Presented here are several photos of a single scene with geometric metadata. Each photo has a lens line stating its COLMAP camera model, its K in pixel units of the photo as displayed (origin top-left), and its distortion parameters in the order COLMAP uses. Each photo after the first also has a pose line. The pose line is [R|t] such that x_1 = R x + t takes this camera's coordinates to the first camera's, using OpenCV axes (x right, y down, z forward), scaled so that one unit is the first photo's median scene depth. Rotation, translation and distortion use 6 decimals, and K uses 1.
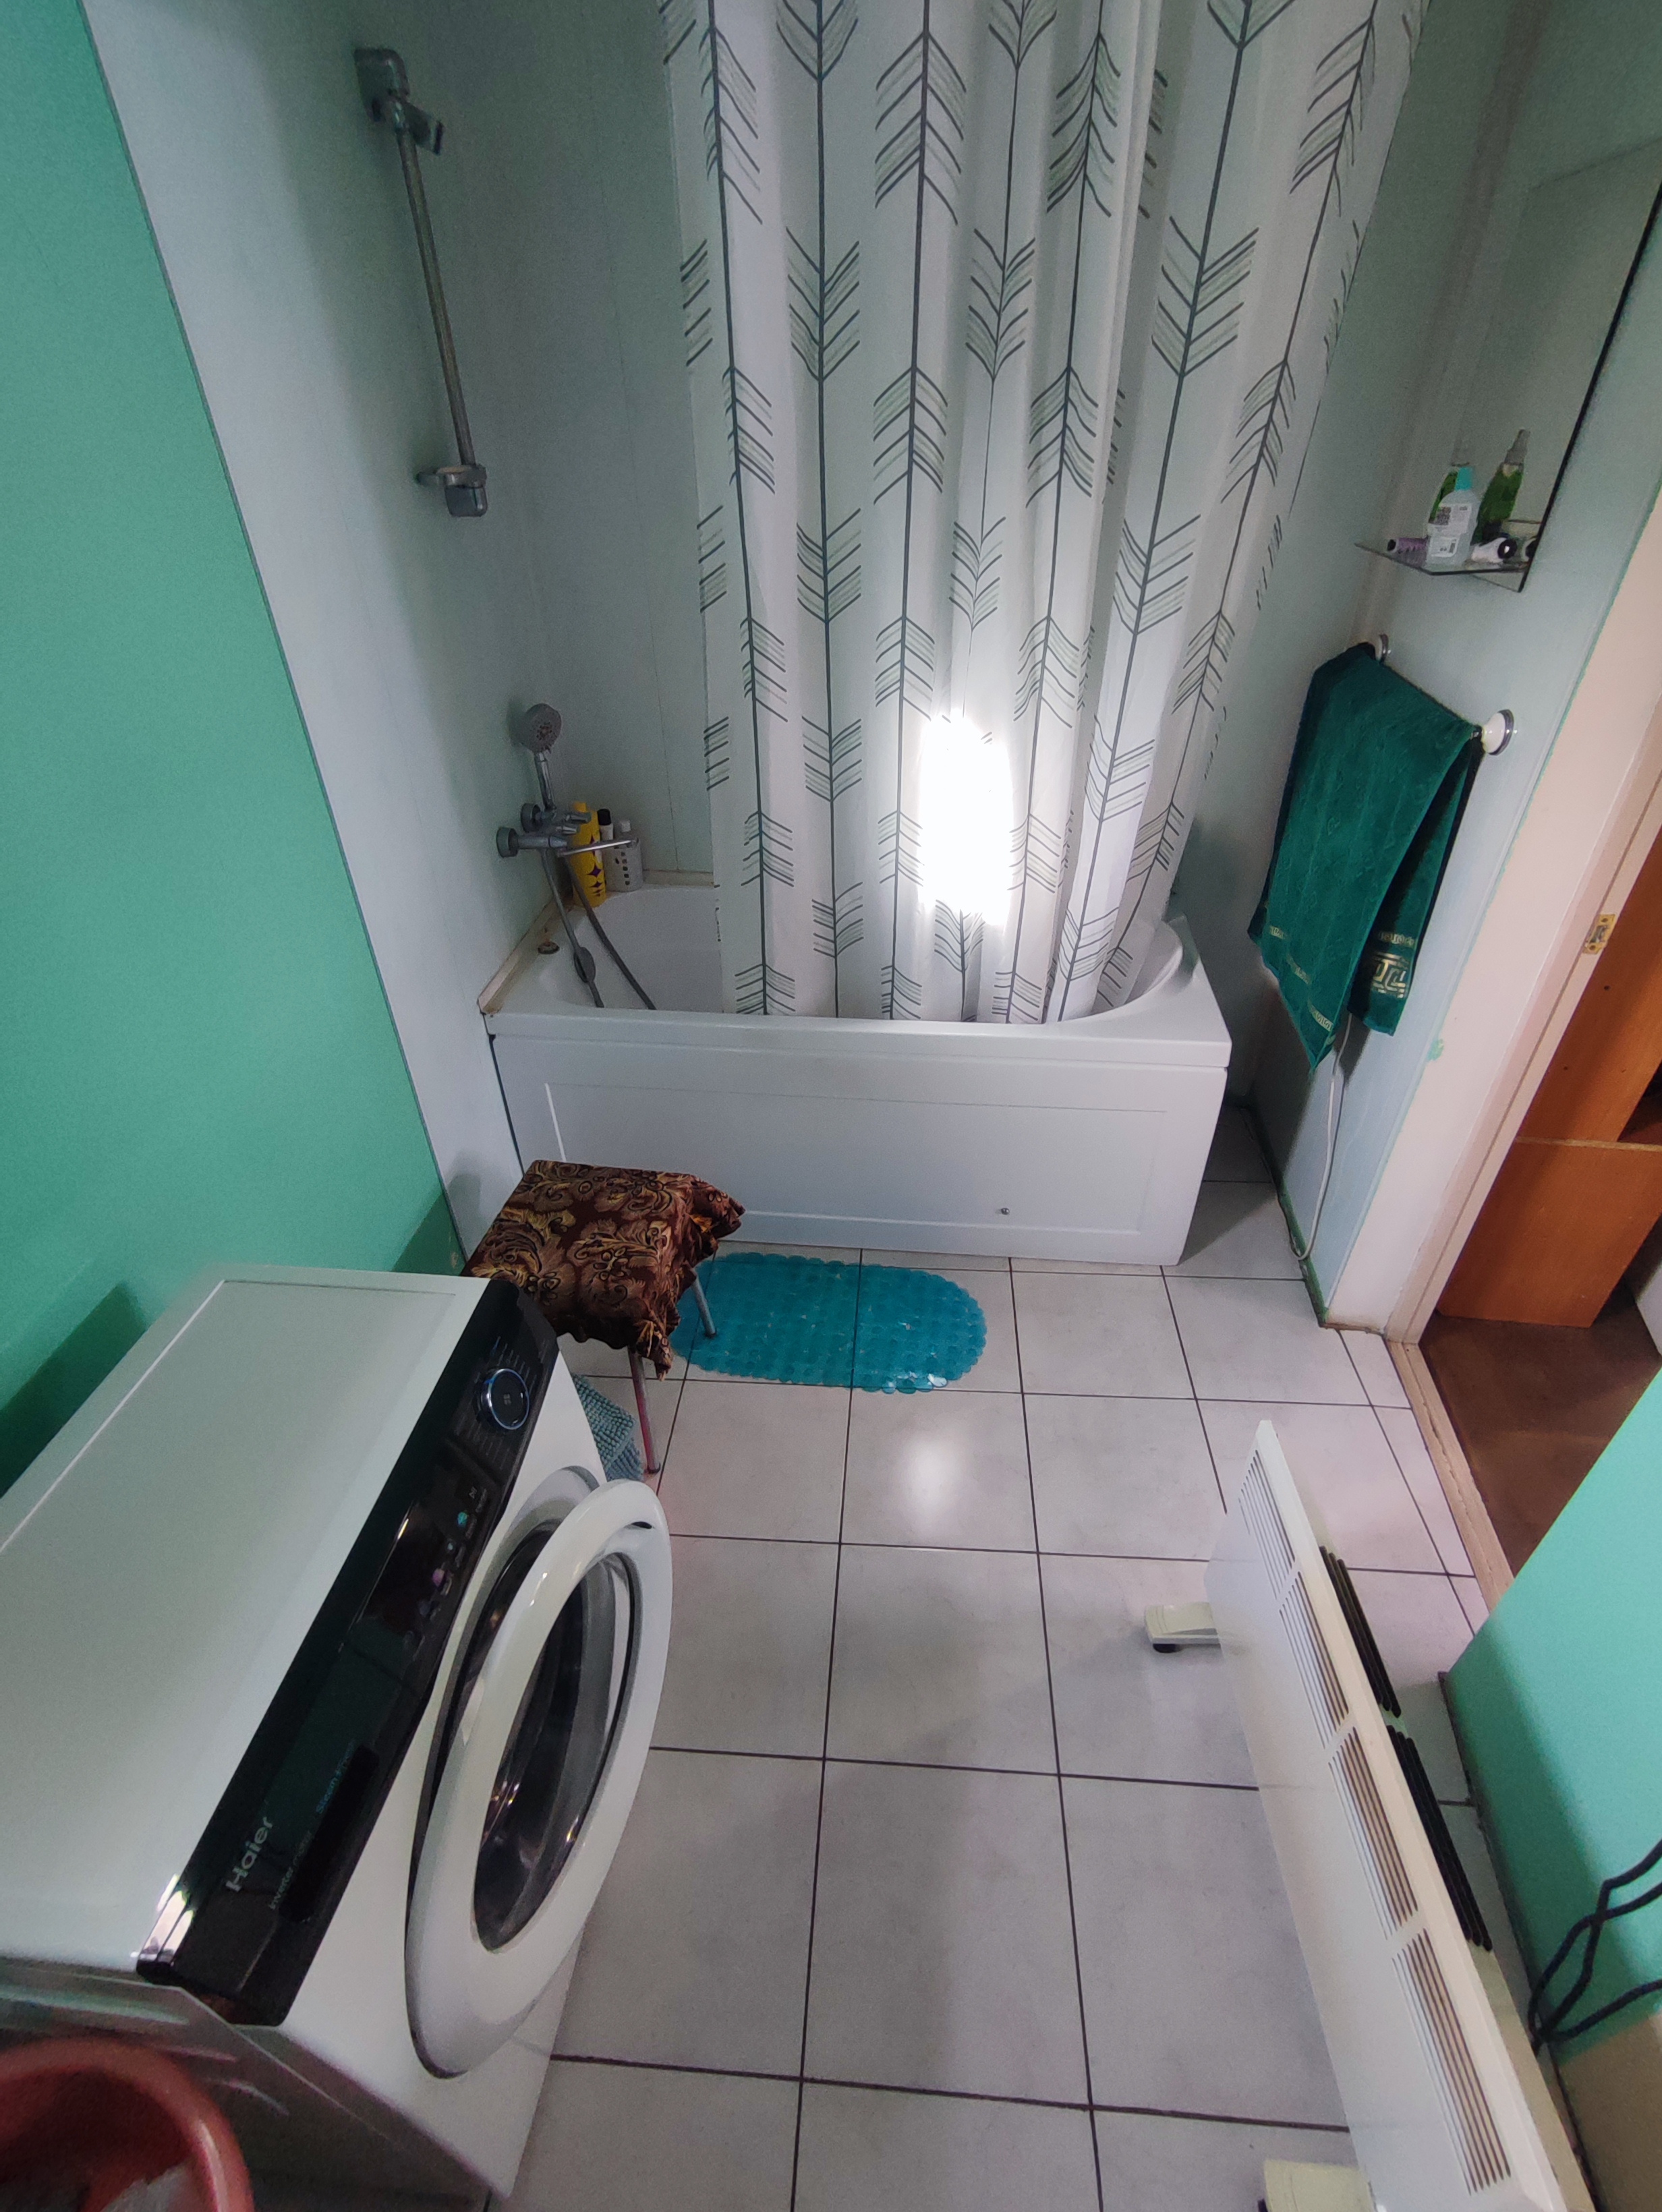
lens RADIAL K [[992.3, 0, 838.7], [0, 992.3, 1109.1], [0, 0, 1]] dist [-0.020998, 0.005741]
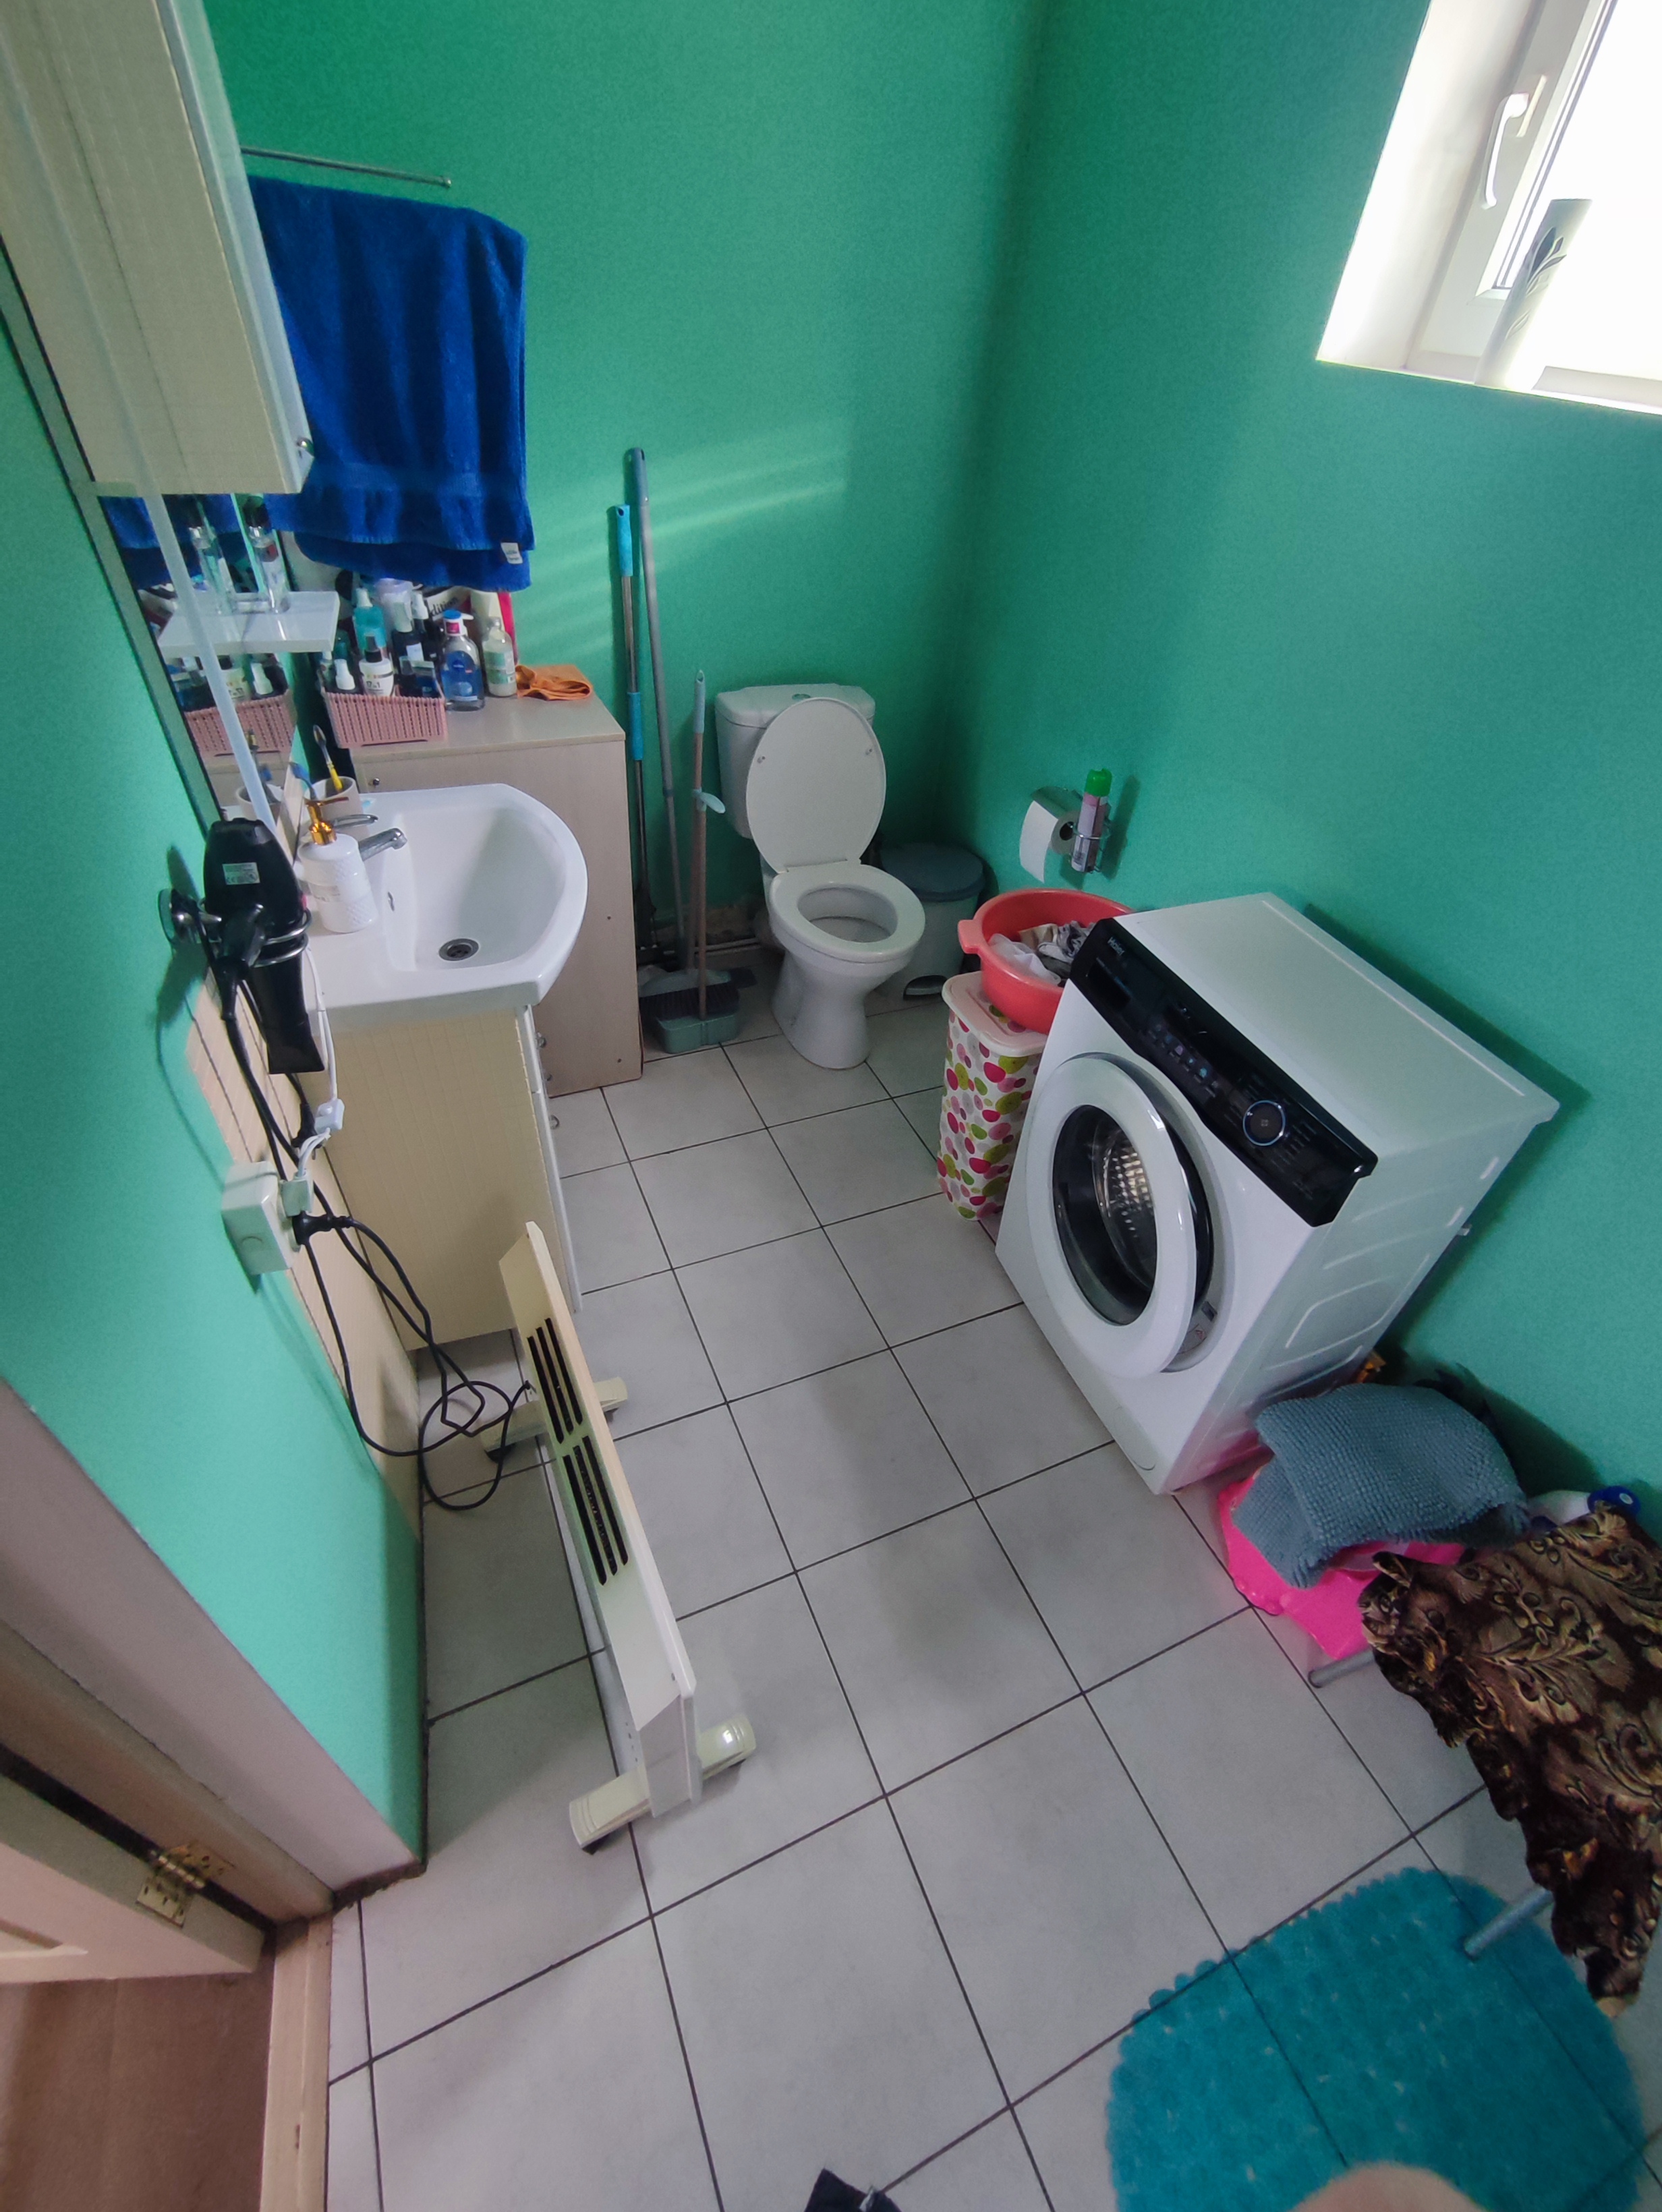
lens RADIAL K [[992.3, 0, 833.0], [0, 992.3, 1107.3], [0, 0, 1]] dist [-0.020998, 0.005741]
pose [[-0.884353, 0.275780, -0.376649, 0.383057], [-0.309852, 0.256704, 0.915475, -0.430335], [0.349157, 0.926309, -0.141567, 0.552379]]
